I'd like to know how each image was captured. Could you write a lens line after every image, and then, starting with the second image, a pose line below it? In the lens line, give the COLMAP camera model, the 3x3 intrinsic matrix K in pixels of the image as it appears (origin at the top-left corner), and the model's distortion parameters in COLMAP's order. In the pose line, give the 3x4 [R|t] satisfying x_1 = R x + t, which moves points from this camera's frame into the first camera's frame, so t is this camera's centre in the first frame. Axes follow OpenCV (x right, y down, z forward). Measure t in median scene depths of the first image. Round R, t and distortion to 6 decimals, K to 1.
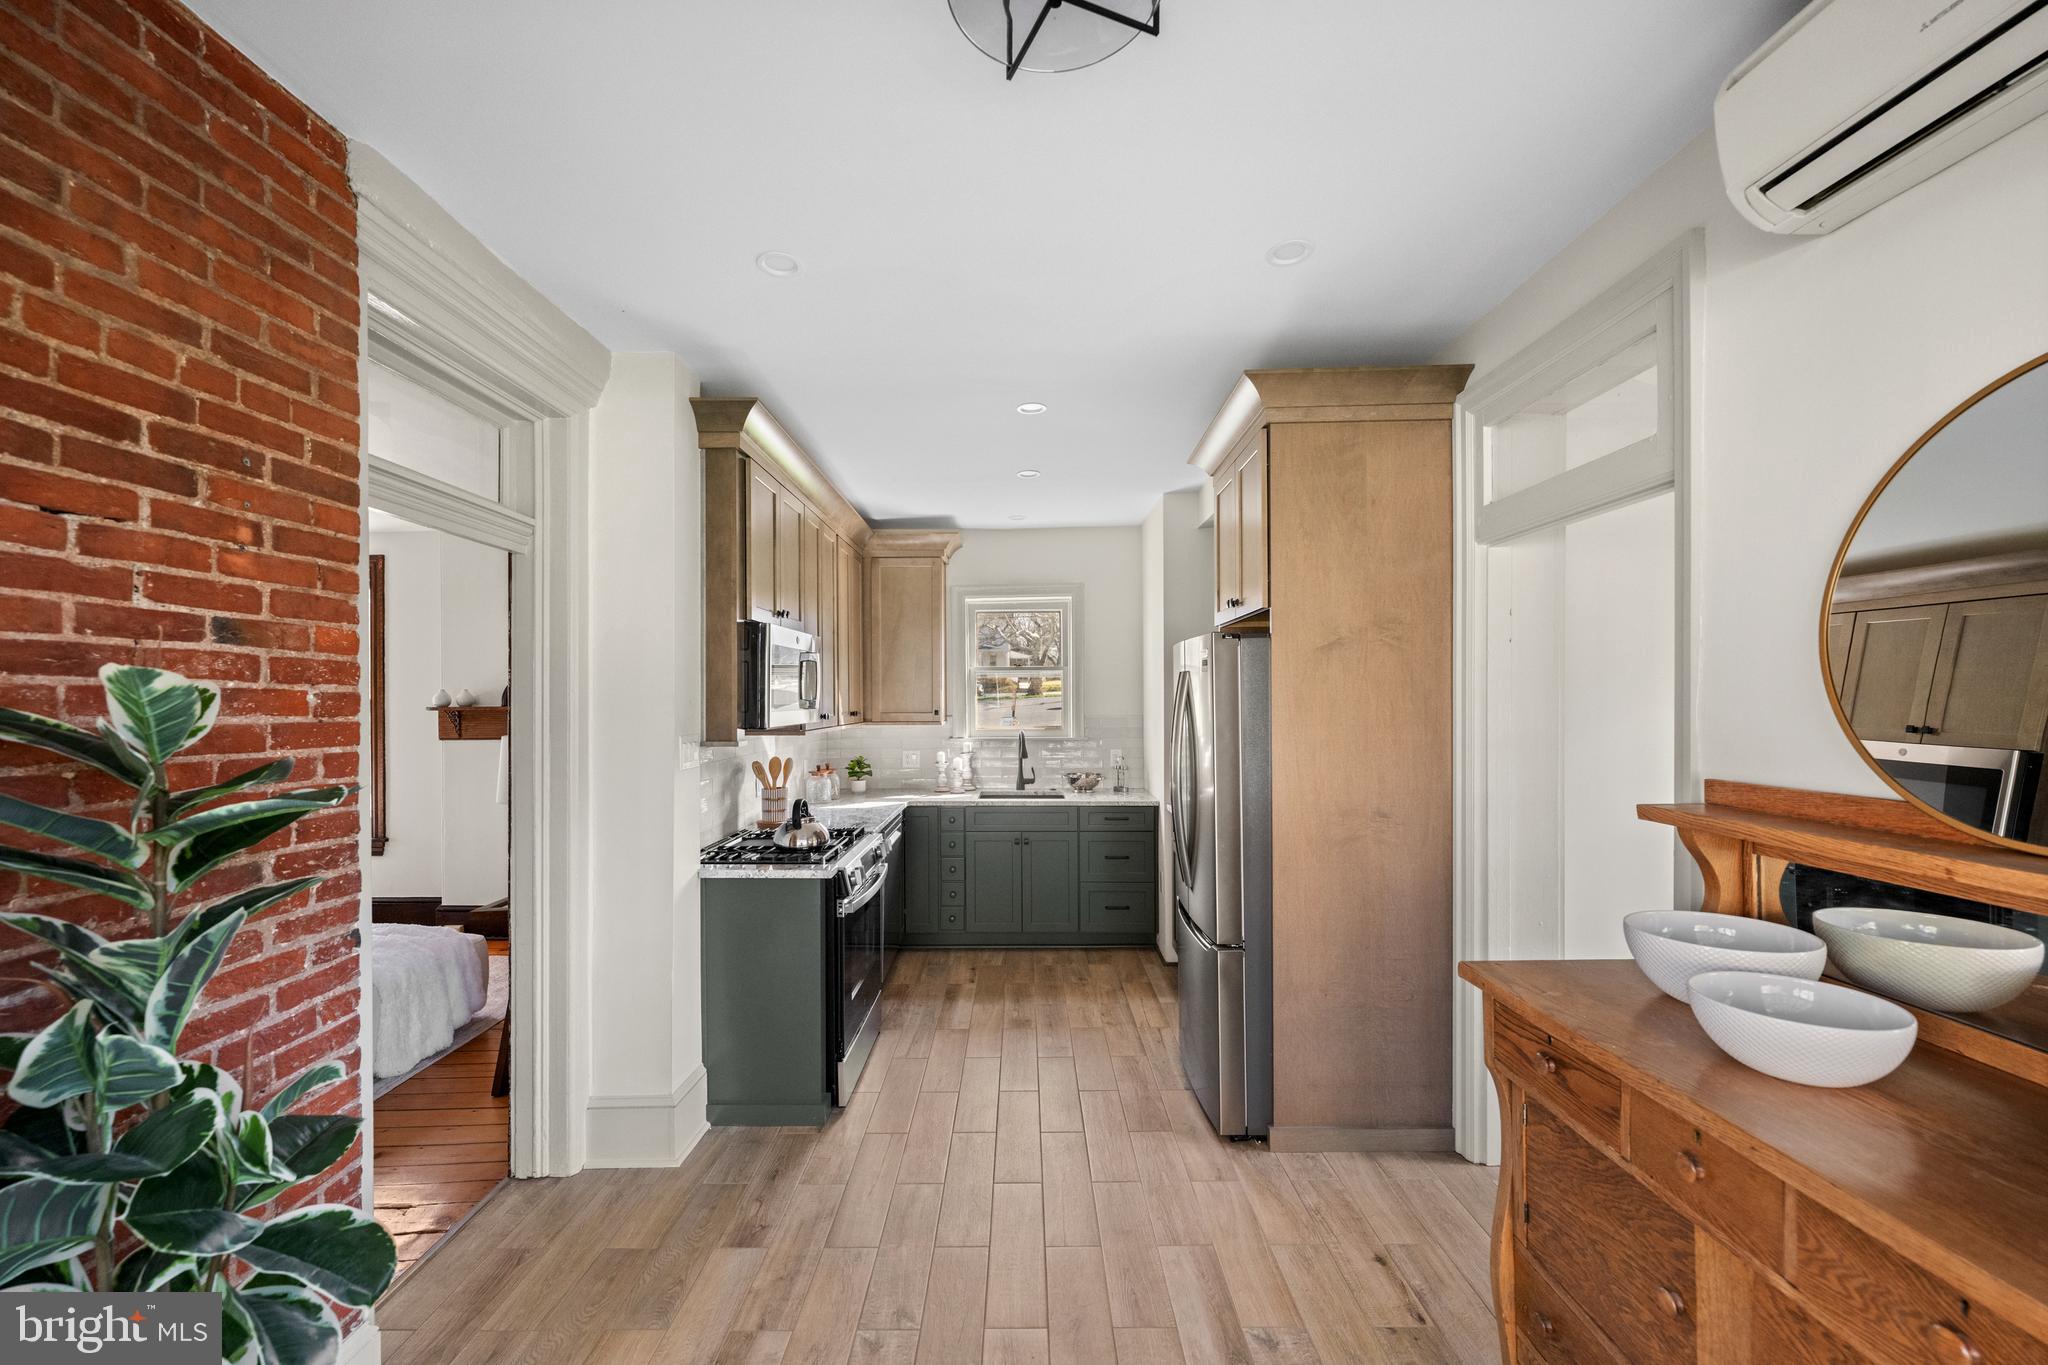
lens RADIAL K [[811.3, 0, 1023.3], [0, 811.3, 700.3], [0, 0, 1]] dist [0.000376, -0.000252]
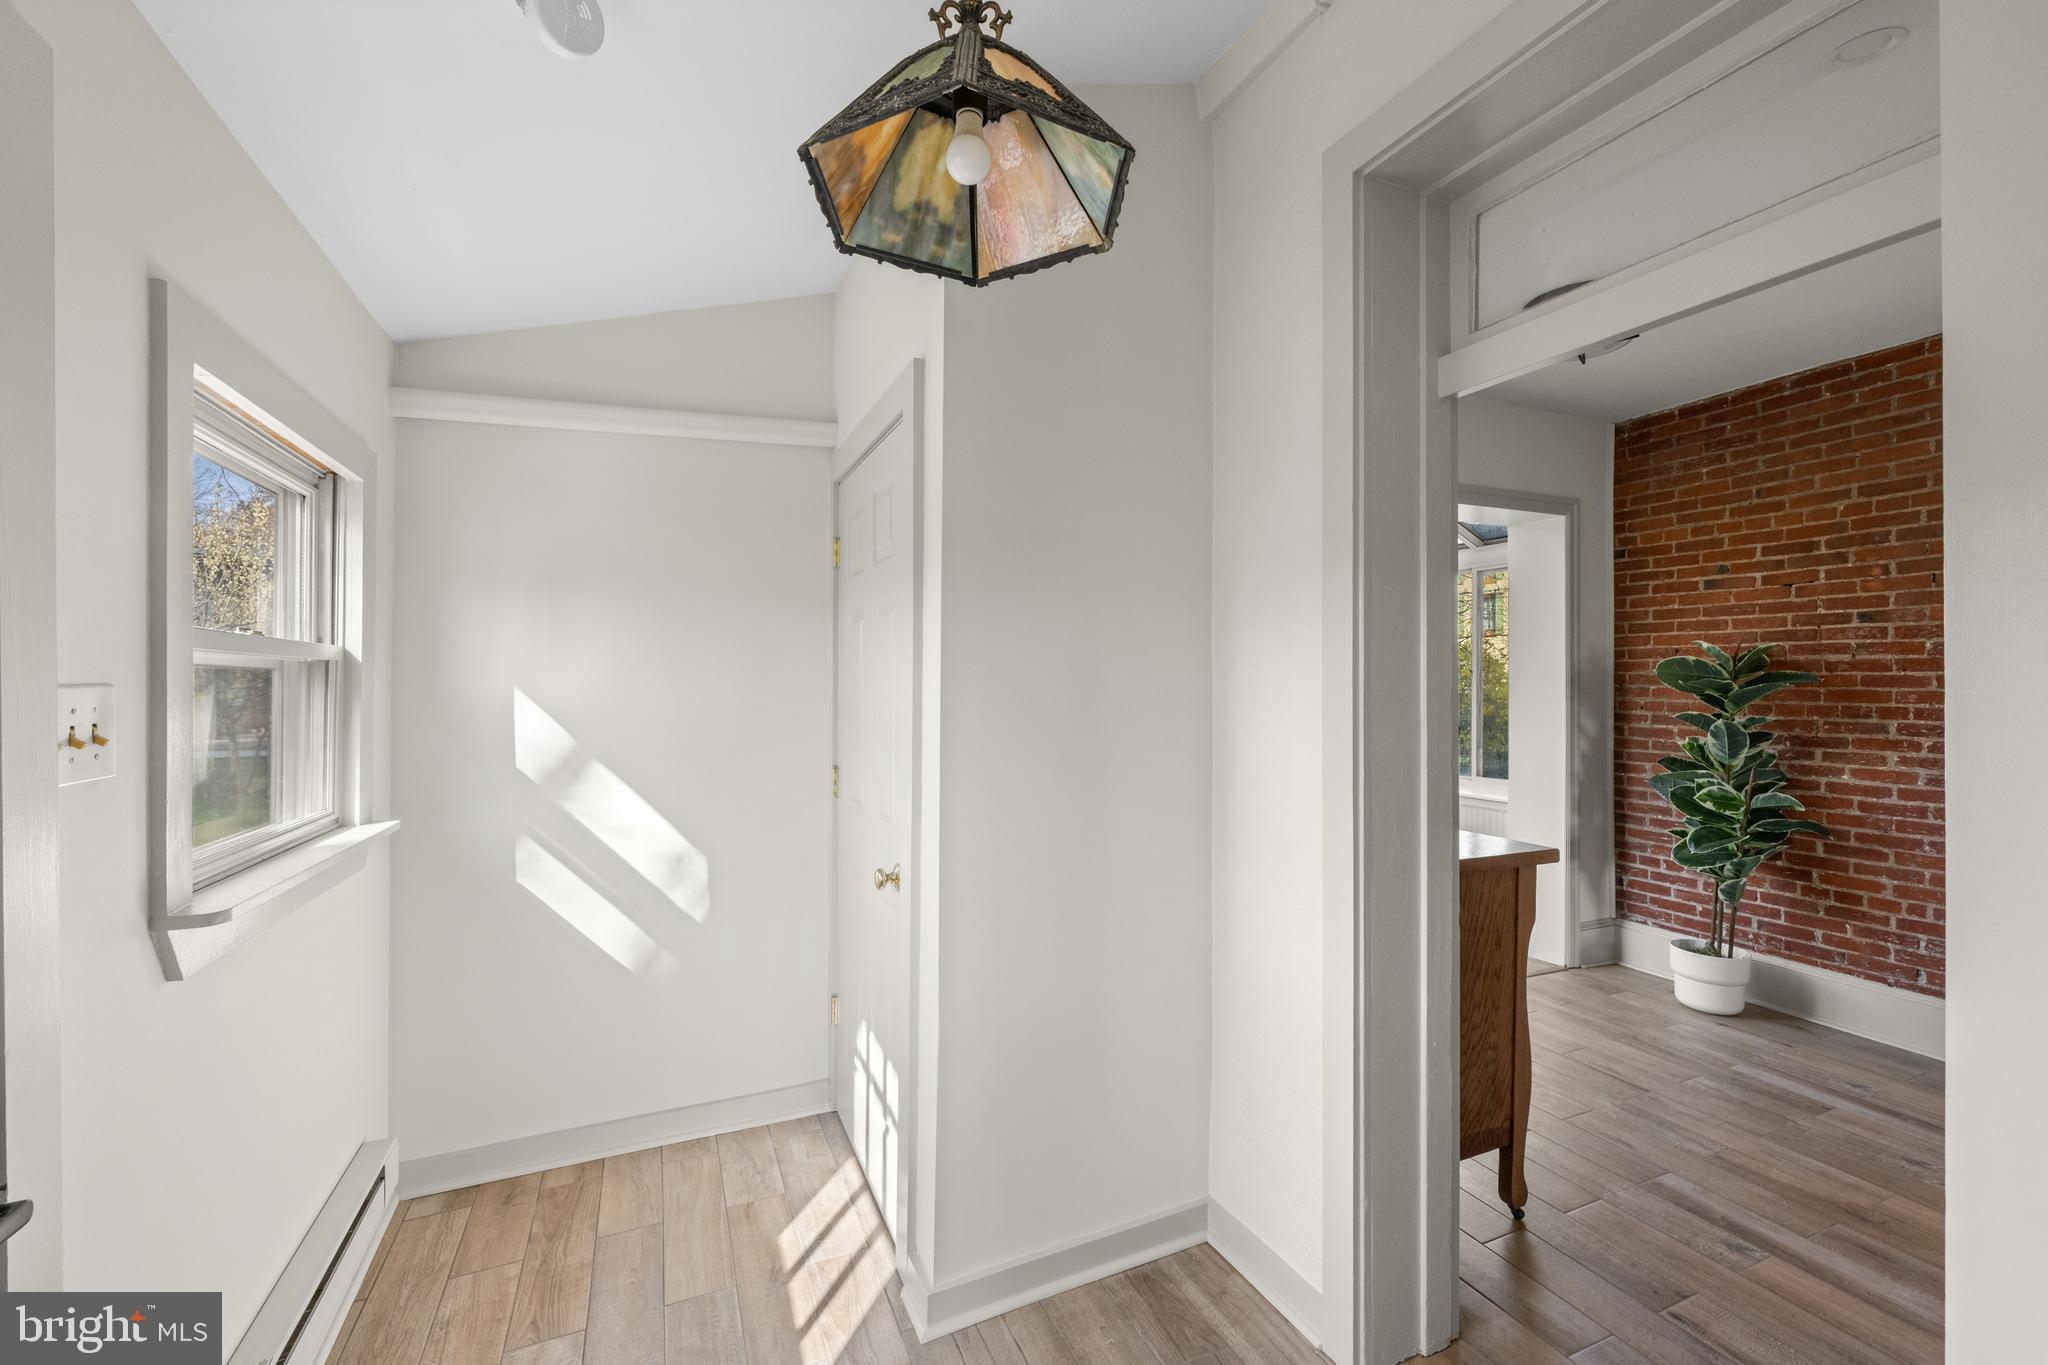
lens RADIAL K [[811.3, 0, 1020.7], [0, 811.3, 686.8], [0, 0, 1]] dist [0.000376, -0.000252]
pose [[-0.912448, 0.011028, -0.409044, 0.698808], [0.006968, 0.999911, 0.011415, 0.022008], [0.409133, 0.007565, -0.912443, 0.705847]]
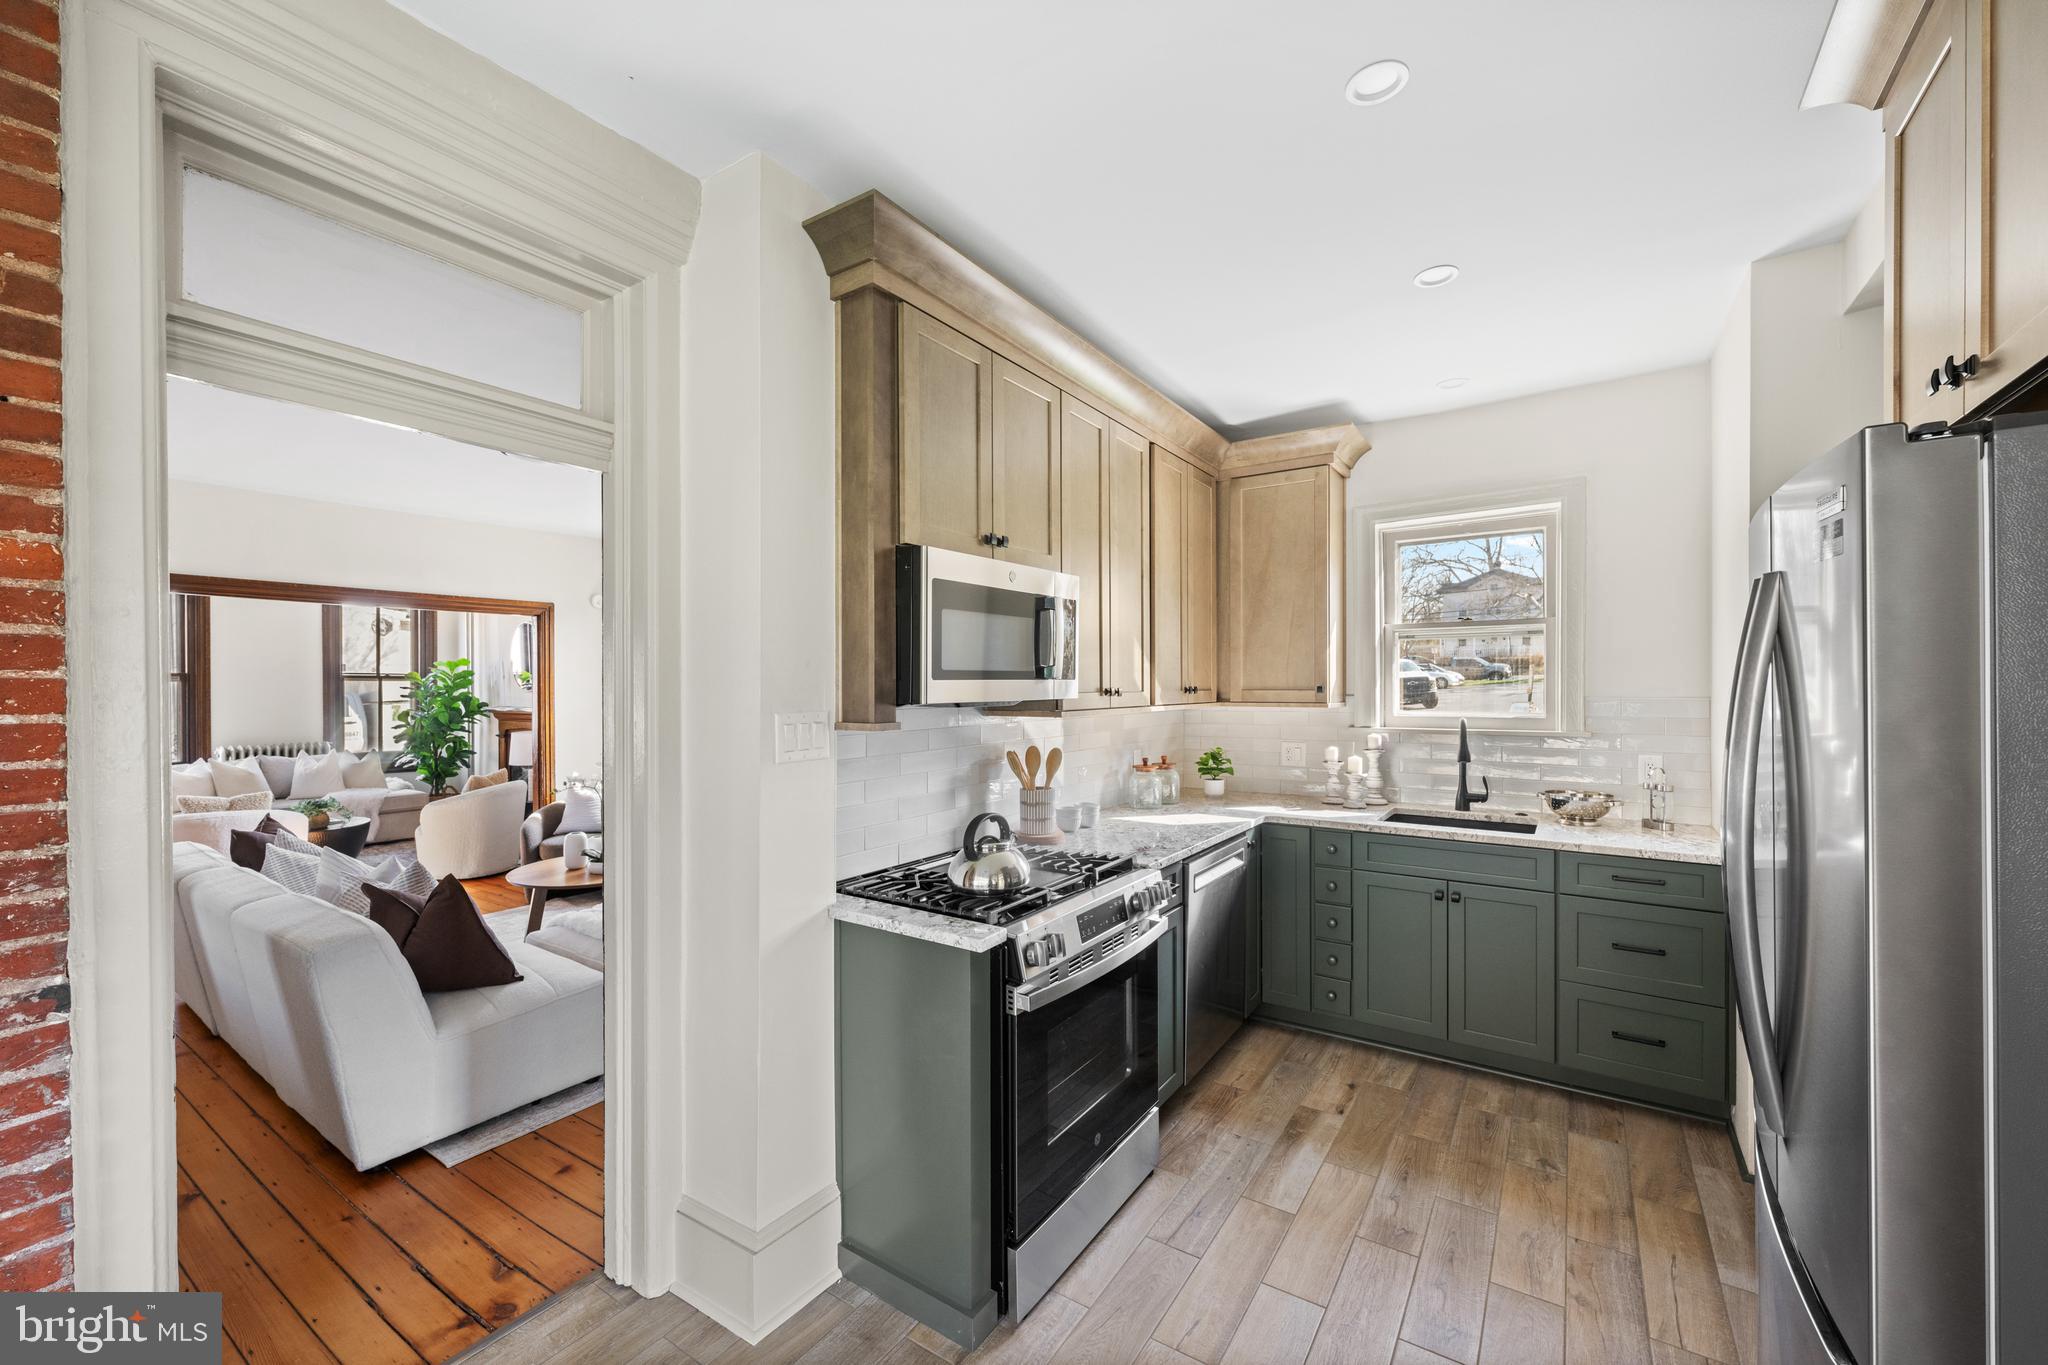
lens RADIAL K [[811.3, 0, 1028.6], [0, 811.3, 691.0], [0, 0, 1]] dist [0.000376, -0.000252]
pose [[0.831520, 0.006425, -0.555457, 0.089355], [-0.000768, 0.999945, 0.010417, 0.011548], [0.555494, -0.008235, 0.831480, 0.357367]]
